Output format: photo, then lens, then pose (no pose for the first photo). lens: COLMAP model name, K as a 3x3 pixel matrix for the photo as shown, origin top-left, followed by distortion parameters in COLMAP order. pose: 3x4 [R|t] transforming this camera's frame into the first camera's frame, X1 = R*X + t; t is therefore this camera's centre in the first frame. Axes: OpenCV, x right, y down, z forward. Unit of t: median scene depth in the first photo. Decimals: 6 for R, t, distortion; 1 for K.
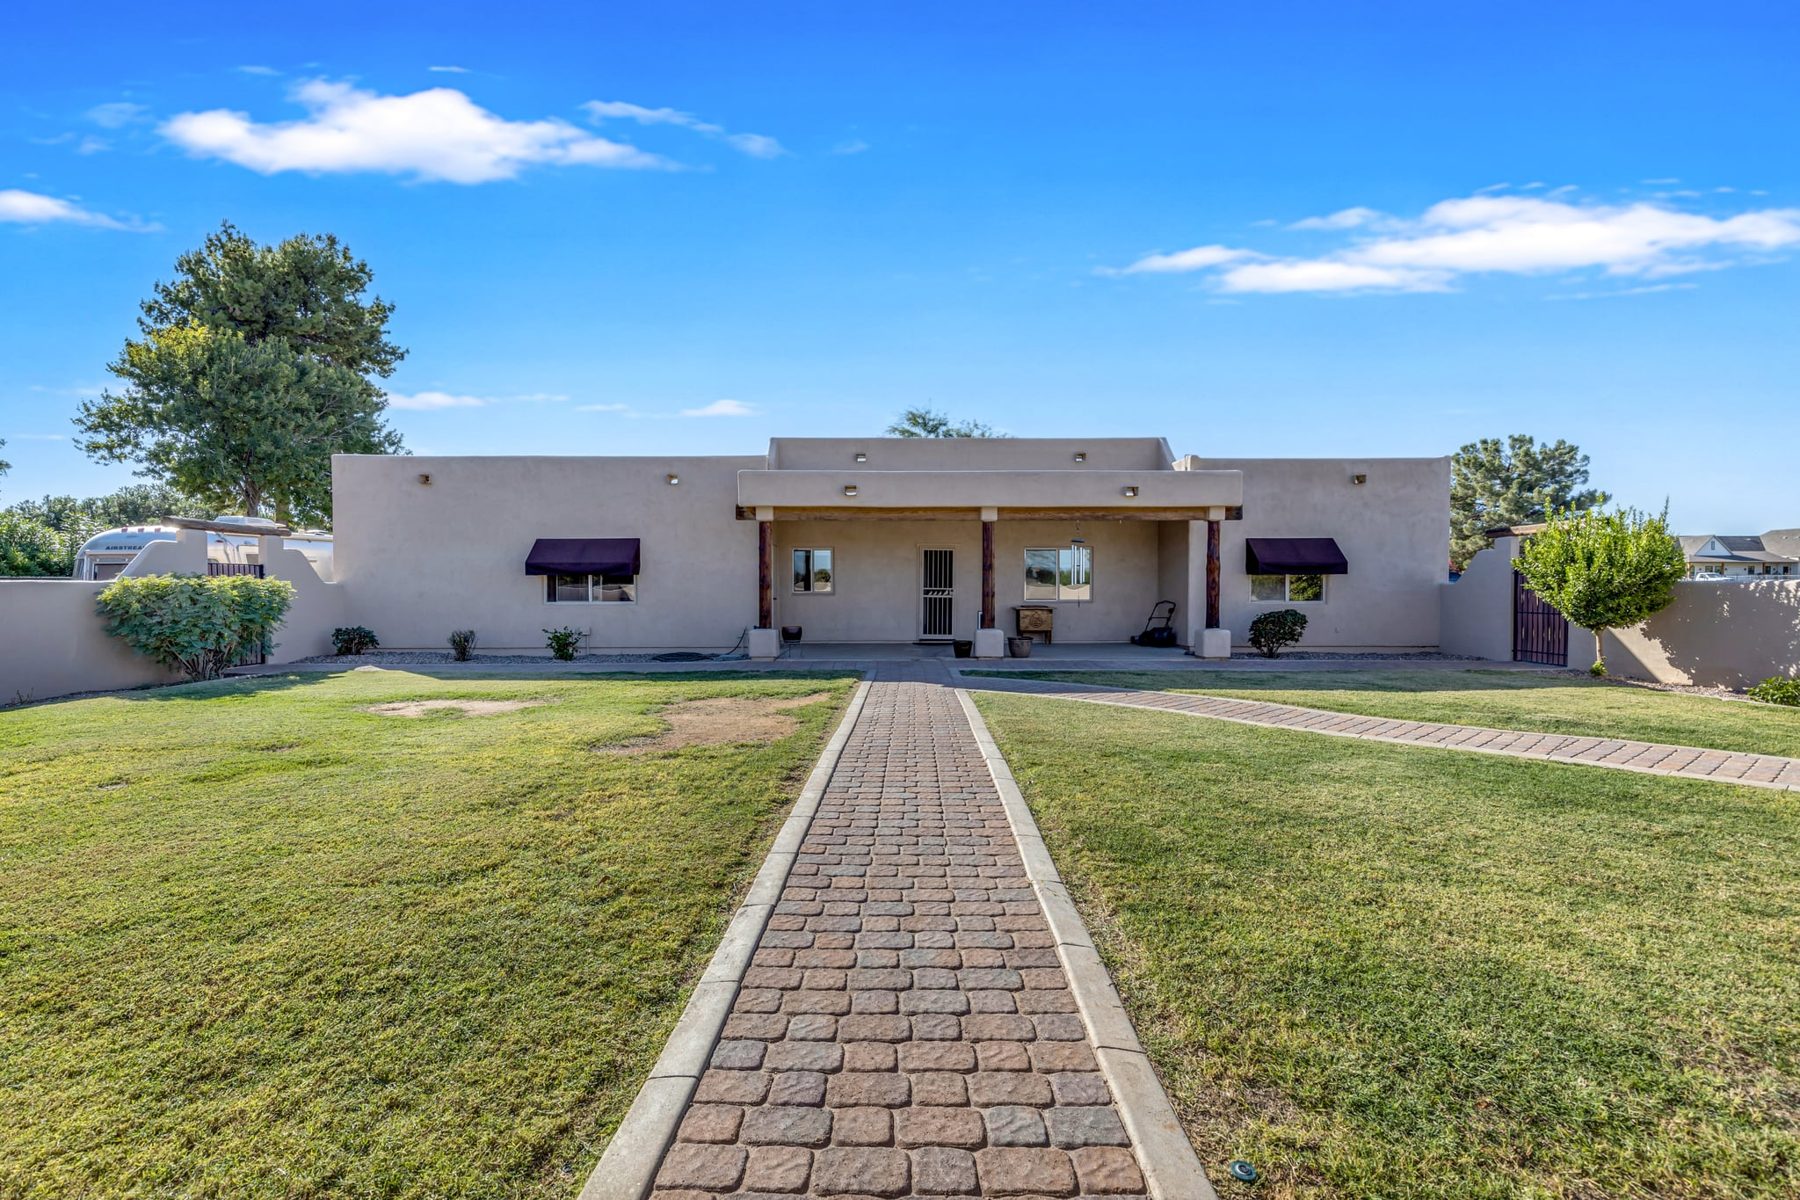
lens RADIAL K [[826.0, 0, 890.5], [0, 826.0, 590.3], [0, 0, 1]] dist [0.001986, 0.000157]
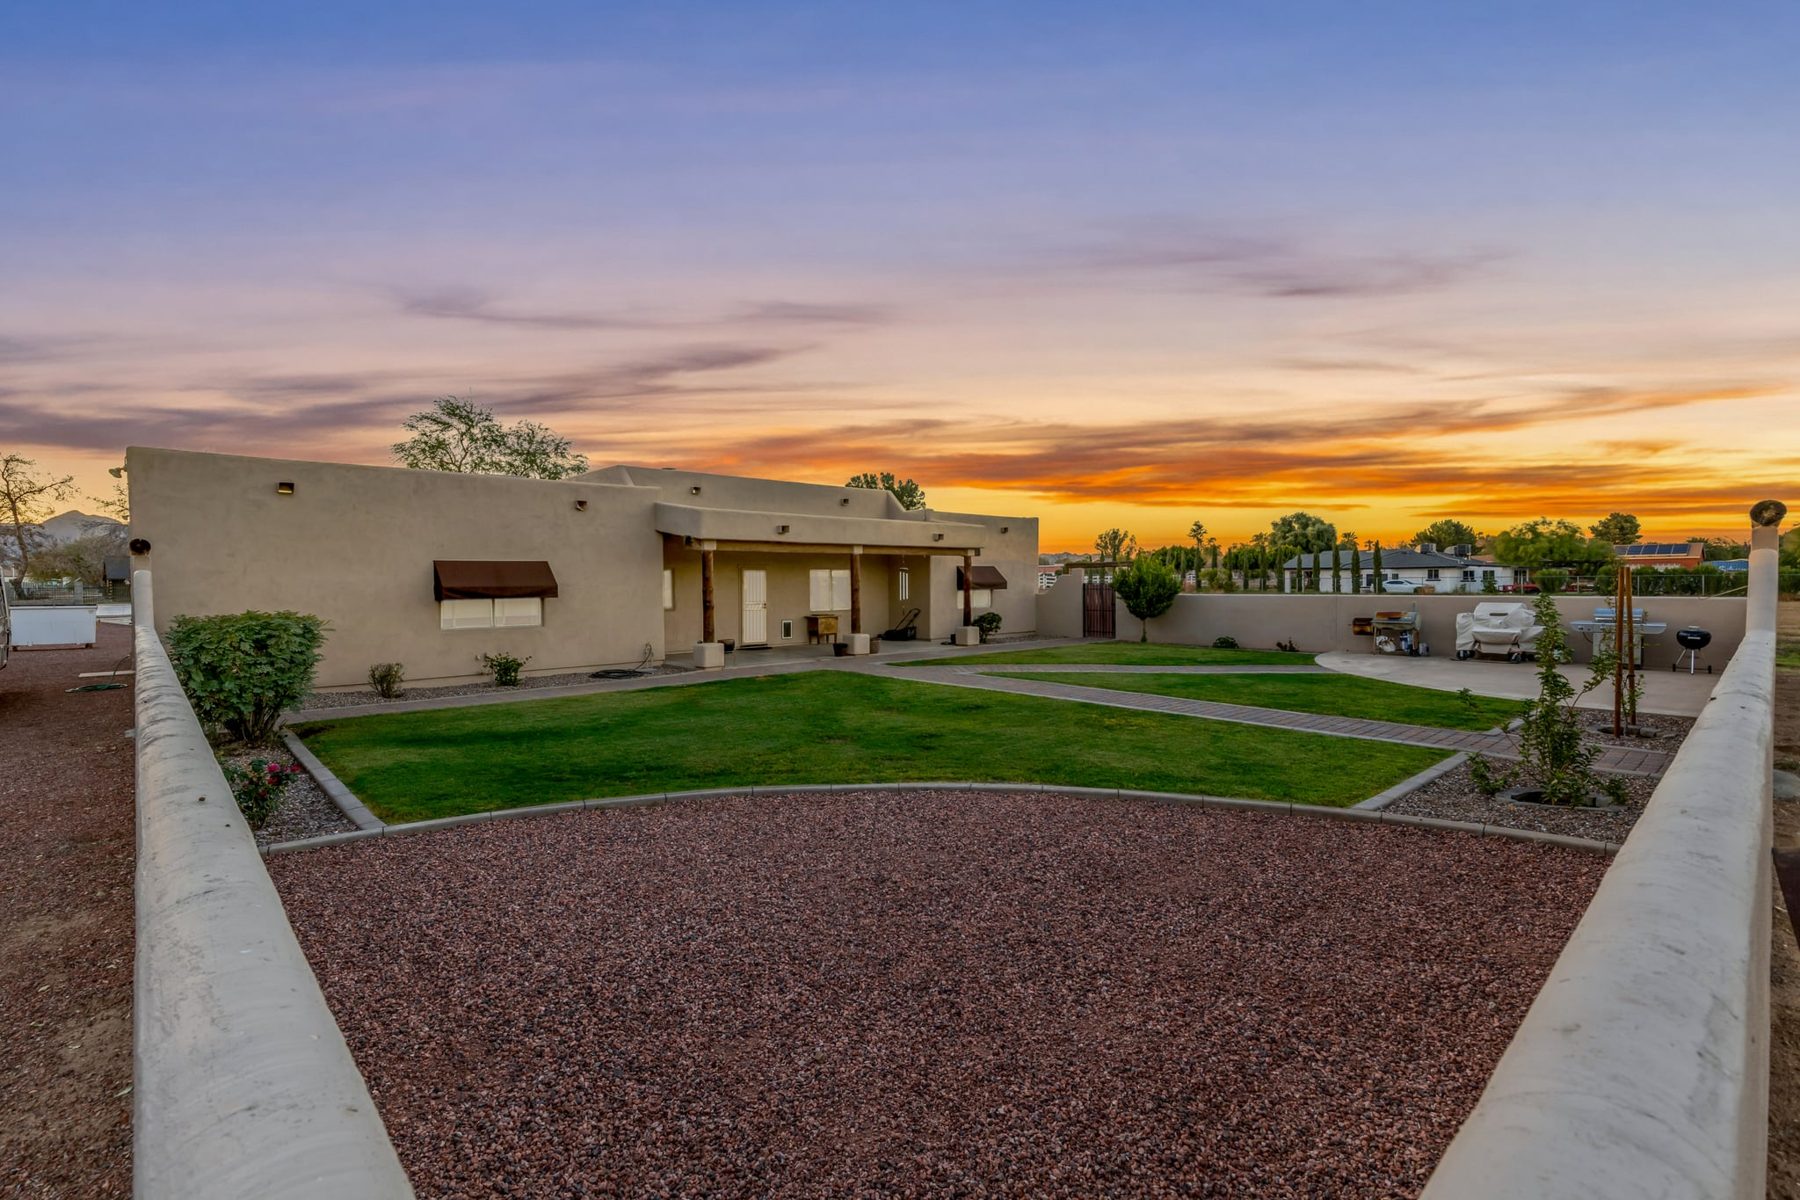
lens RADIAL K [[826.0, 0, 890.5], [0, 826.0, 590.3], [0, 0, 1]] dist [0.001986, 0.000157]
pose [[0.731329, -0.013160, 0.681898, -0.647390], [0.007408, 0.999908, 0.011352, -0.033457], [-0.681985, -0.003251, 0.731359, -0.030175]]
